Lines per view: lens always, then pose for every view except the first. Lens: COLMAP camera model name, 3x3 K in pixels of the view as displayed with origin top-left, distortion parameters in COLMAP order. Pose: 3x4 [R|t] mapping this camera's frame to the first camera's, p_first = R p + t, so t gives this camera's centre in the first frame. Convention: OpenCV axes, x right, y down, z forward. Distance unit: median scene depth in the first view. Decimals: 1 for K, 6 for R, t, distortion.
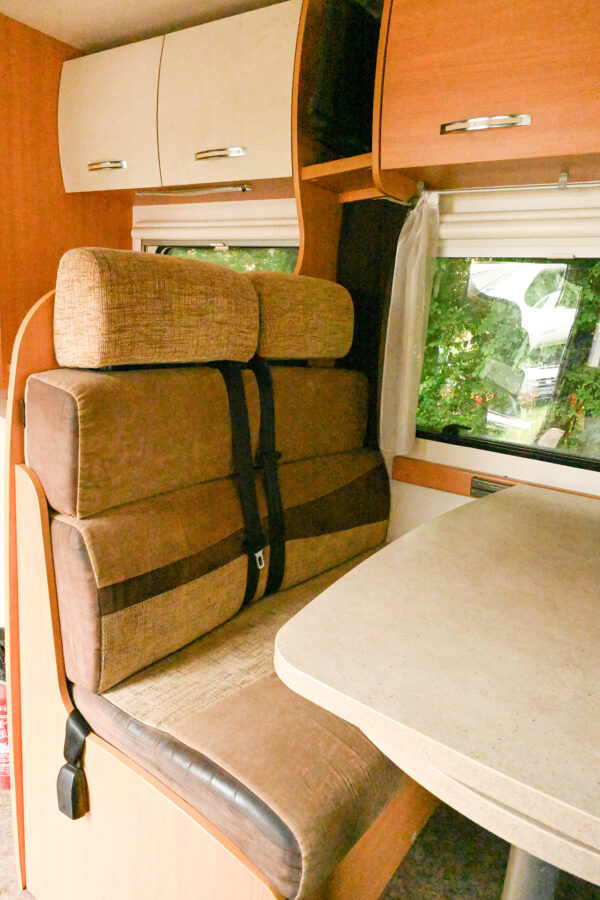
lens RADIAL K [[598.3, 0, 299.6], [0, 598.3, 449.1], [0, 0, 1]] dist [-0.004320, -0.000551]
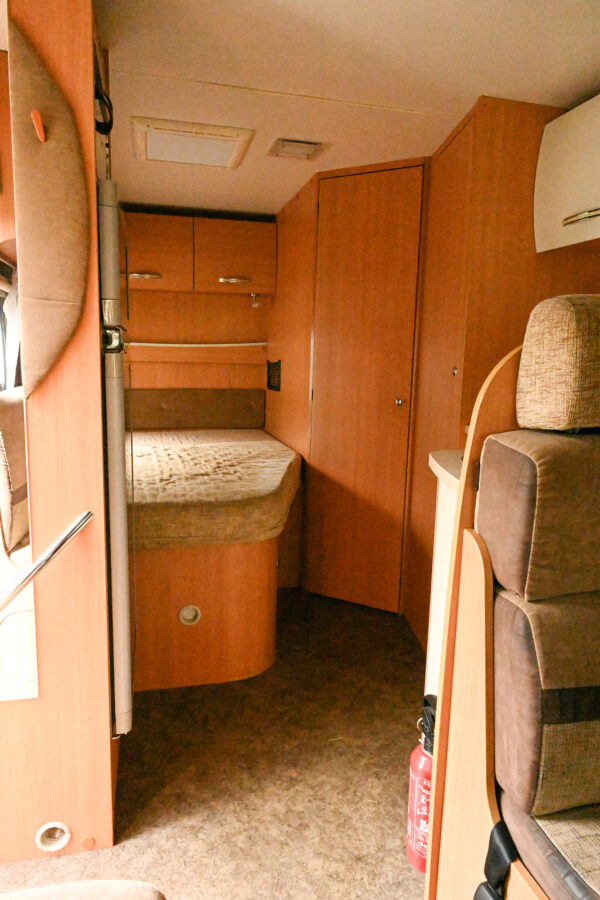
lens RADIAL K [[598.3, 0, 296.7], [0, 598.3, 448.5], [0, 0, 1]] dist [-0.004320, -0.000551]
pose [[0.749943, 0.042599, -0.660130, -0.053818], [-0.112496, 0.991601, -0.063813, -0.010048], [0.651867, 0.122118, 0.748436, 0.100175]]
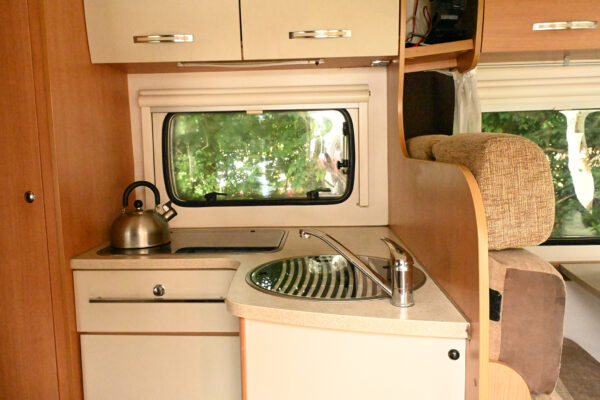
lens RADIAL K [[488.9, 0, 295.2], [0, 488.9, 201.3], [0, 0, 1]] dist [-0.021223, 0.008808]
pose [[0.846415, -0.151841, 0.510418, -1.093213], [0.200820, 0.978733, -0.041859, -0.254545], [-0.493207, 0.137932, 0.858907, 0.453815]]
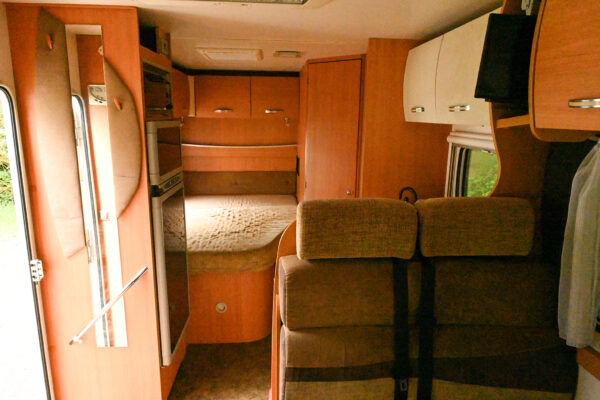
lens RADIAL K [[398.9, 0, 302.2], [0, 398.9, 199.5], [0, 0, 1]] dist [-0.004320, -0.000551]
pose [[0.625968, 0.092618, -0.774330, 0.687163], [-0.138448, 0.990348, 0.006535, -0.344038], [0.767461, 0.103114, 0.632749, 0.116731]]
